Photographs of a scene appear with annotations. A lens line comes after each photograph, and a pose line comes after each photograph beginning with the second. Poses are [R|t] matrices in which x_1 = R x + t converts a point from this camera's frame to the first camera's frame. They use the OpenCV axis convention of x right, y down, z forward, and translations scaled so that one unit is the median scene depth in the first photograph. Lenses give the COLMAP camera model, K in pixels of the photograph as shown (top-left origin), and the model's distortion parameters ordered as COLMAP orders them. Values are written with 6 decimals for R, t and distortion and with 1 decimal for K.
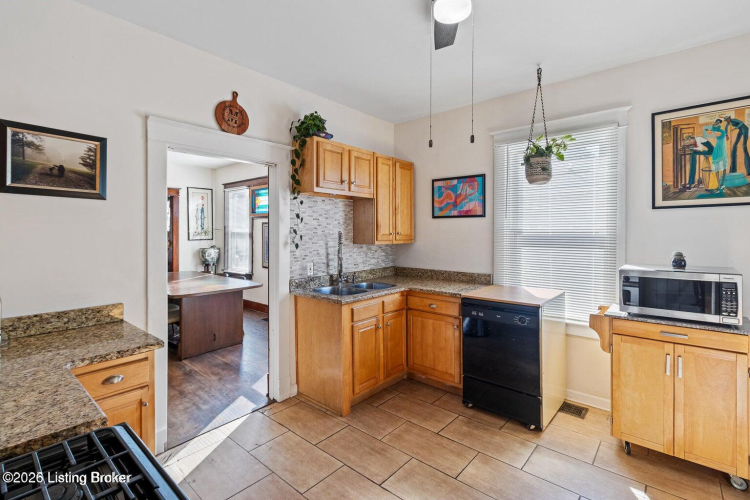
lens RADIAL K [[349.0, 0, 375.9], [0, 349.0, 231.7], [0, 0, 1]] dist [0.002437, 0.000028]
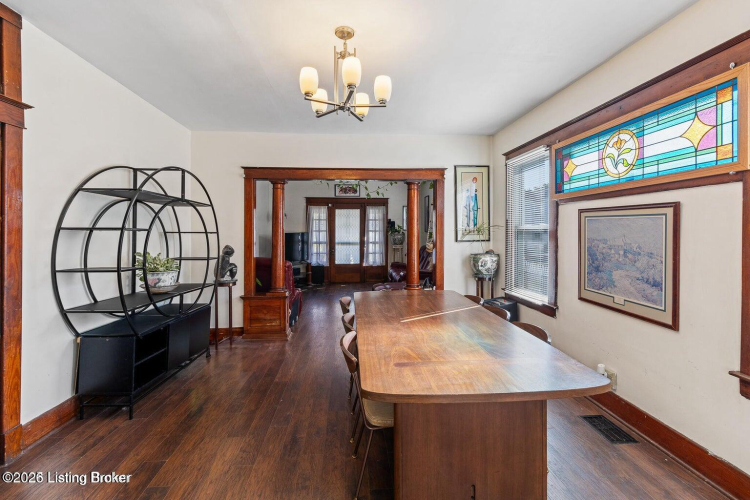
lens RADIAL K [[348.7, 0, 370.9], [0, 348.7, 234.0], [0, 0, 1]] dist [-0.000568, 0.000056]
pose [[0.702488, 0.002217, -0.711692, -0.184340], [0.003078, 0.999976, 0.006153, 0.005465], [0.711689, -0.006513, 0.702465, 0.448955]]
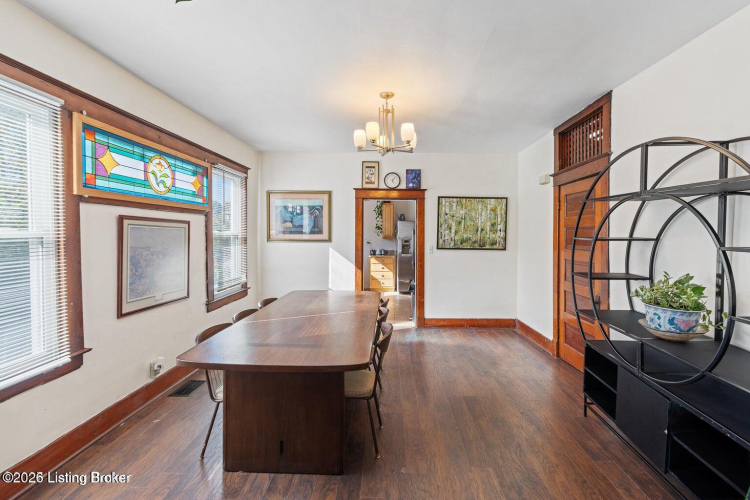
lens RADIAL K [[339.9, 0, 380.6], [0, 339.9, 238.3], [0, 0, 1]] dist [-0.000239, 0.000000]
pose [[-0.630850, -0.013080, 0.775794, -0.890024], [-0.005244, 0.999907, 0.012595, -0.003833], [-0.775887, 0.003877, -0.630860, 1.046491]]
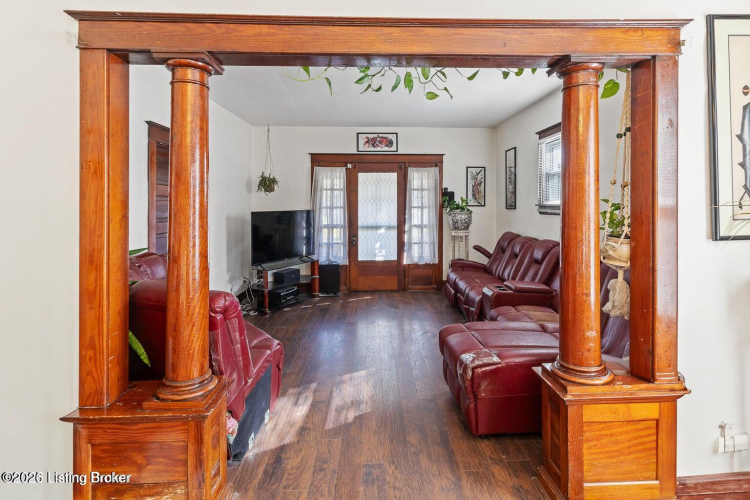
lens RADIAL K [[379.5, 0, 384.4], [0, 379.5, 209.1], [0, 0, 1]] dist [0.000750, 0.000140]
pose [[0.677899, -0.001179, -0.735154, -0.578446], [0.004977, 0.999983, 0.002985, 0.002797], [0.735138, -0.005682, 0.677894, 0.768193]]
